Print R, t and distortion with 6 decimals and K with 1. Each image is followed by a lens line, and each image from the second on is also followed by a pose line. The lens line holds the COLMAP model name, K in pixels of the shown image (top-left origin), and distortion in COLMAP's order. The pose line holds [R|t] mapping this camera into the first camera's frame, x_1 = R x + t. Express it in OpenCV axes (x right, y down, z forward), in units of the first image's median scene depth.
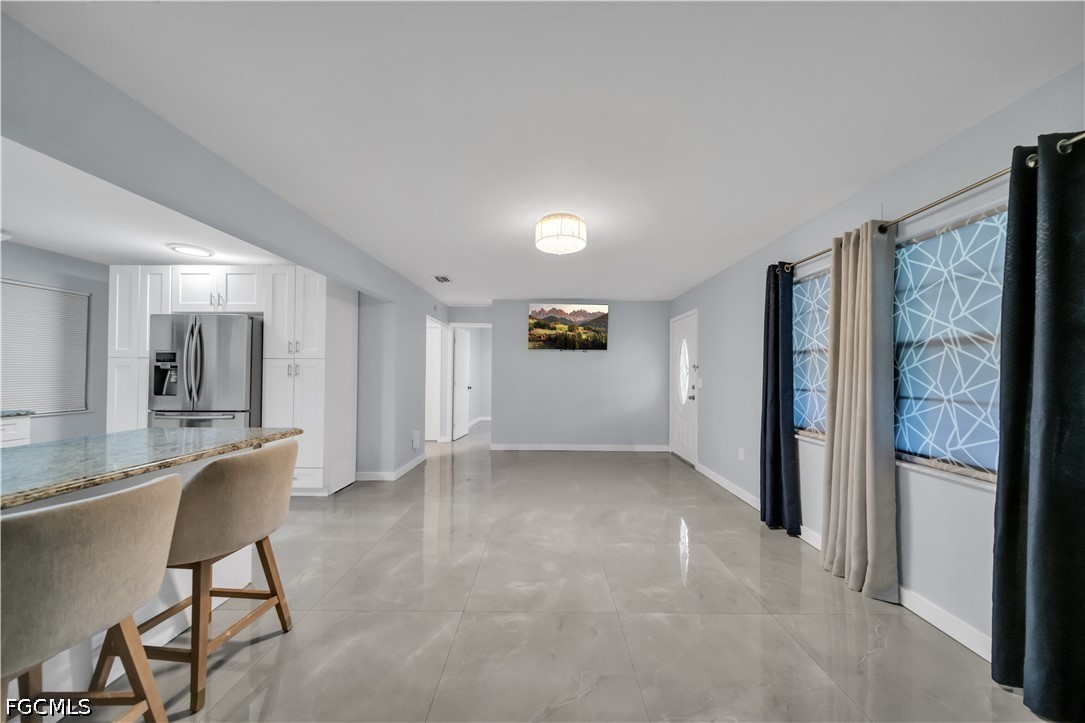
lens RADIAL K [[374.3, 0, 547.4], [0, 374.3, 368.1], [0, 0, 1]] dist [0.000394, -0.001383]
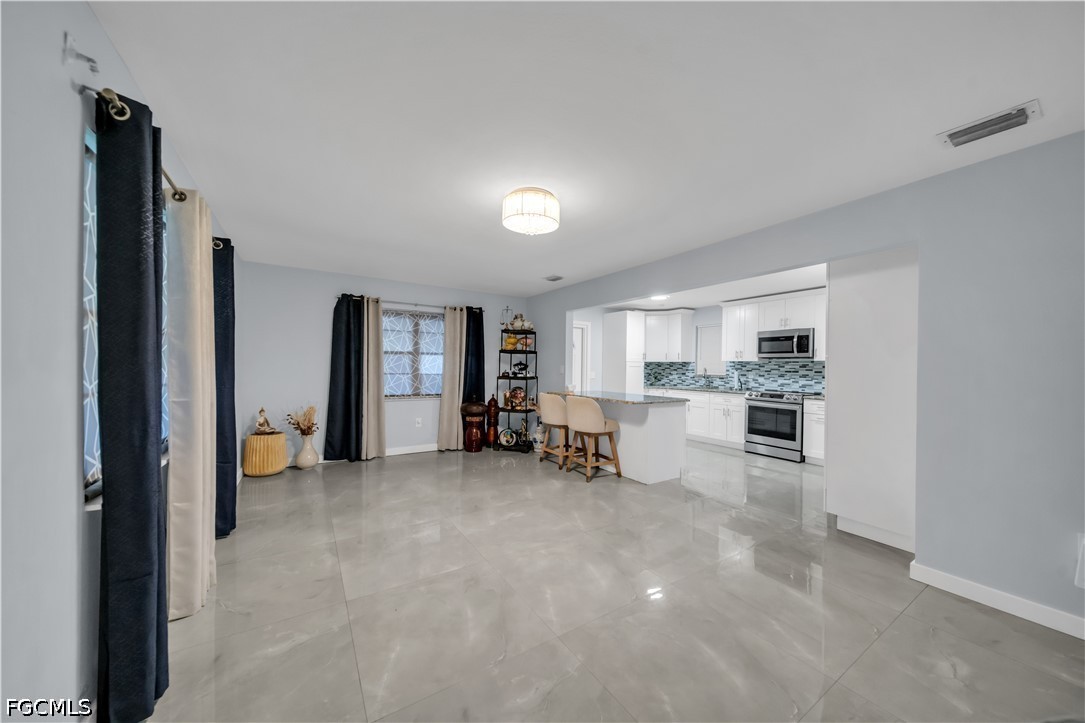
lens RADIAL K [[374.3, 0, 545.9], [0, 374.3, 368.4], [0, 0, 1]] dist [0.000394, -0.001383]
pose [[-0.840278, -0.015728, -0.541928, 0.393208], [-0.012680, 0.999876, -0.009358, 0.019870], [0.542008, -0.000992, -0.840373, 1.436646]]
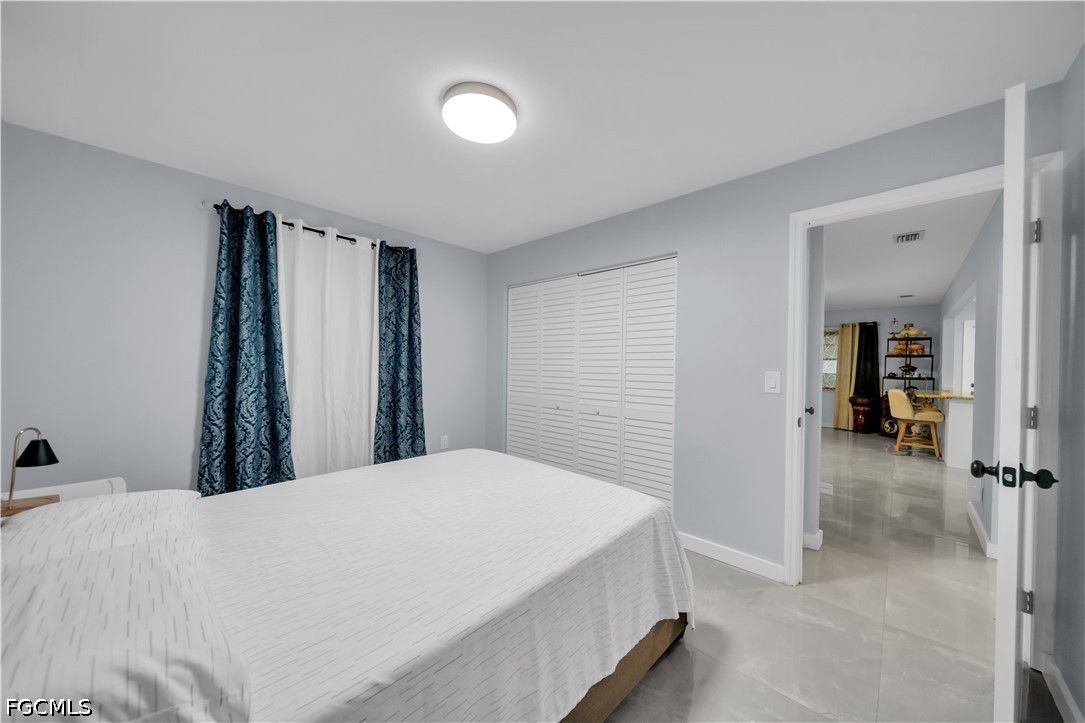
lens RADIAL K [[374.3, 0, 543.8], [0, 374.3, 367.9], [0, 0, 1]] dist [0.000394, -0.001383]
pose [[-0.723552, -0.023443, 0.689872, -0.368088], [-0.025990, 0.999640, 0.006710, 0.029737], [-0.689781, -0.013075, -0.723900, 2.665310]]
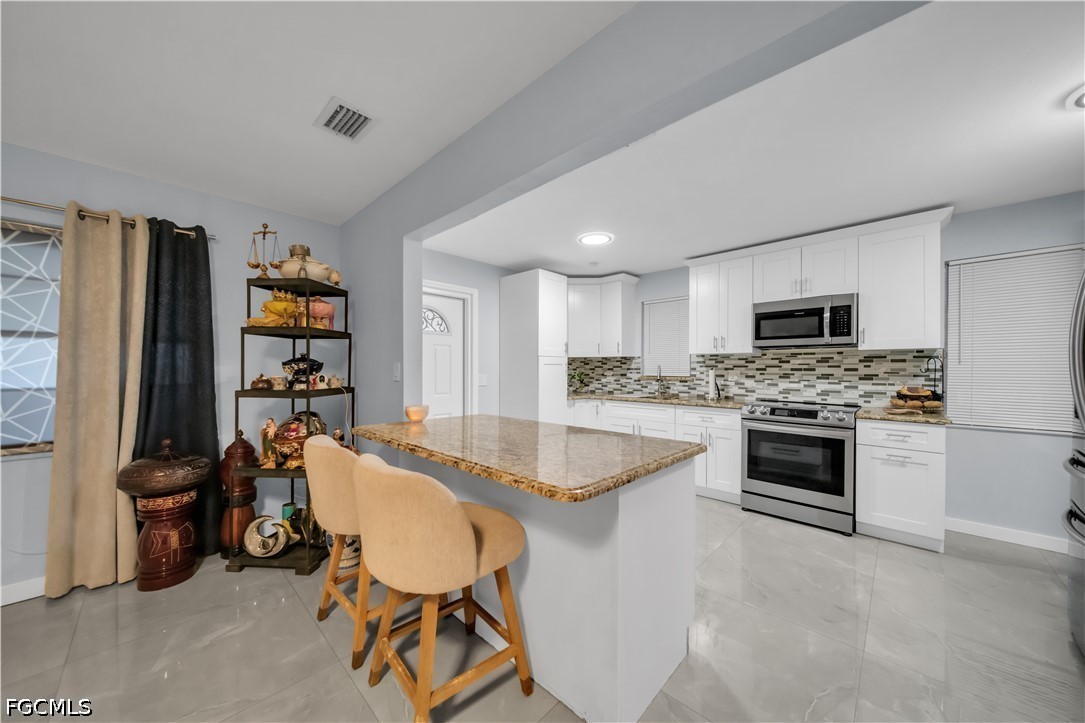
lens RADIAL K [[374.3, 0, 545.6], [0, 374.3, 369.0], [0, 0, 1]] dist [0.000394, -0.001383]
pose [[-0.689884, -0.005262, -0.723901, -0.199862], [0.002908, 0.999945, -0.010041, 0.011644], [0.723914, -0.009032, -0.689831, 0.830873]]
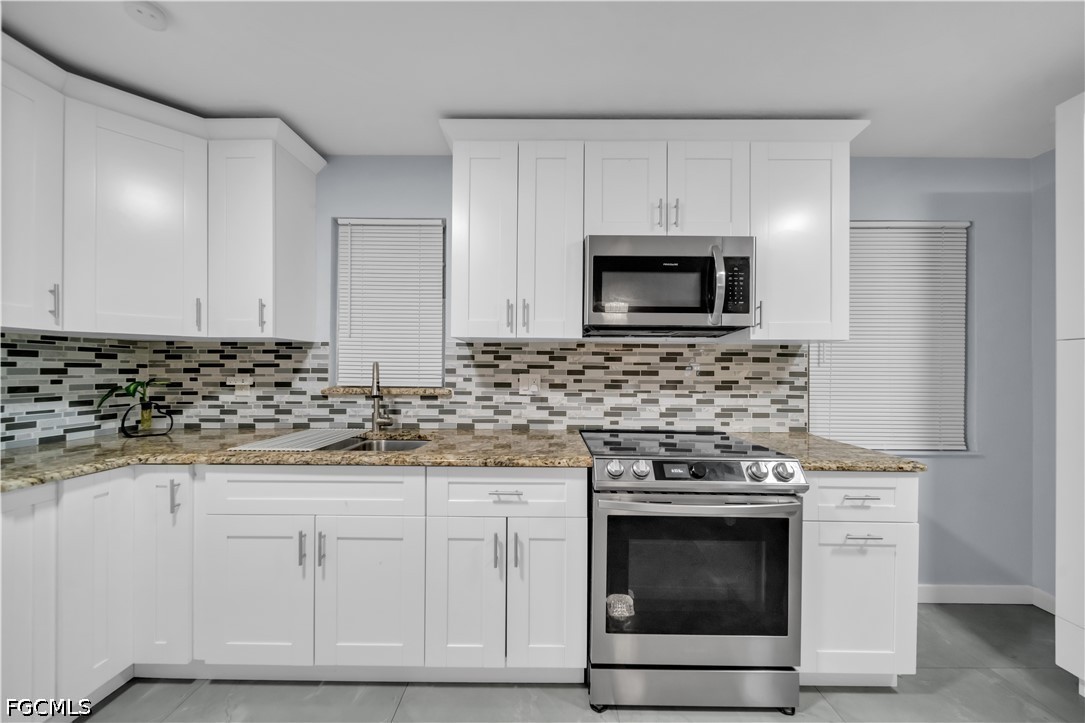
lens RADIAL K [[374.3, 0, 546.8], [0, 374.3, 369.4], [0, 0, 1]] dist [0.000394, -0.001383]
pose [[-0.002466, -0.011129, -0.999935, -0.828876], [0.004171, 0.999929, -0.011139, 0.005403], [0.999988, -0.004198, -0.002419, 0.490743]]
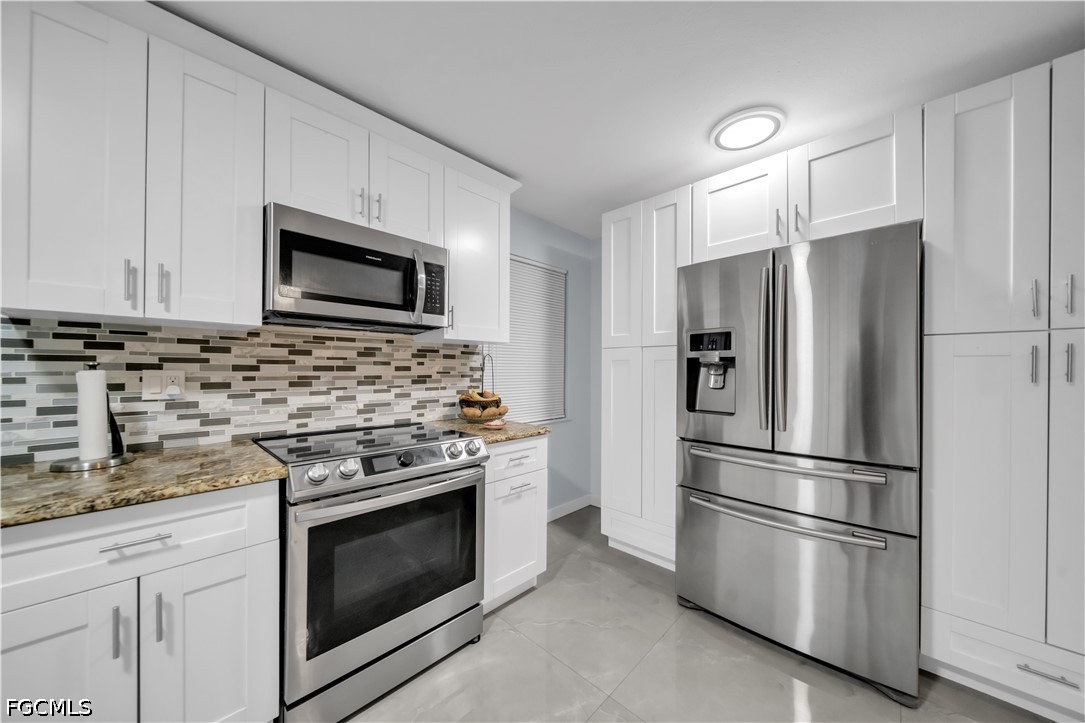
lens RADIAL K [[374.3, 0, 546.3], [0, 374.3, 368.4], [0, 0, 1]] dist [0.000394, -0.001383]
pose [[0.725057, -0.002504, -0.688684, -0.821656], [0.007405, 0.999964, 0.004161, 0.005248], [0.688649, -0.008117, 0.725049, 0.454111]]
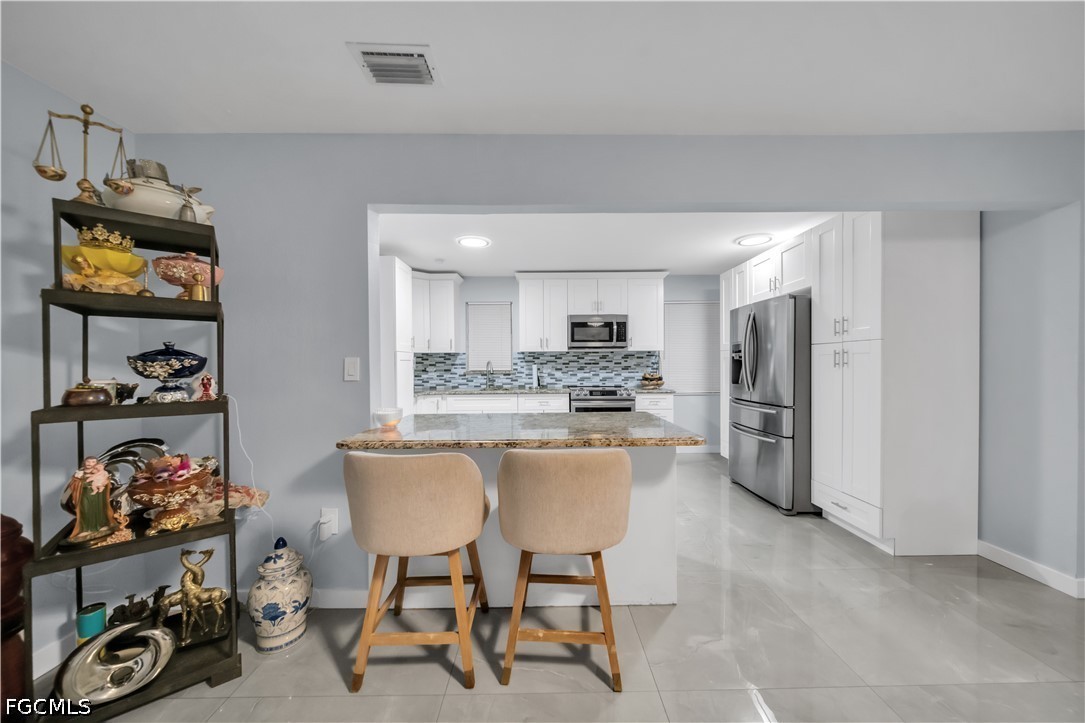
lens RADIAL K [[374.3, 0, 546.1], [0, 374.3, 367.6], [0, 0, 1]] dist [0.000394, -0.001383]
pose [[0.010207, 0.005606, -0.999932, 0.043088], [0.019290, 0.999797, 0.005802, 0.009048], [0.999762, -0.019348, 0.010097, 0.442751]]
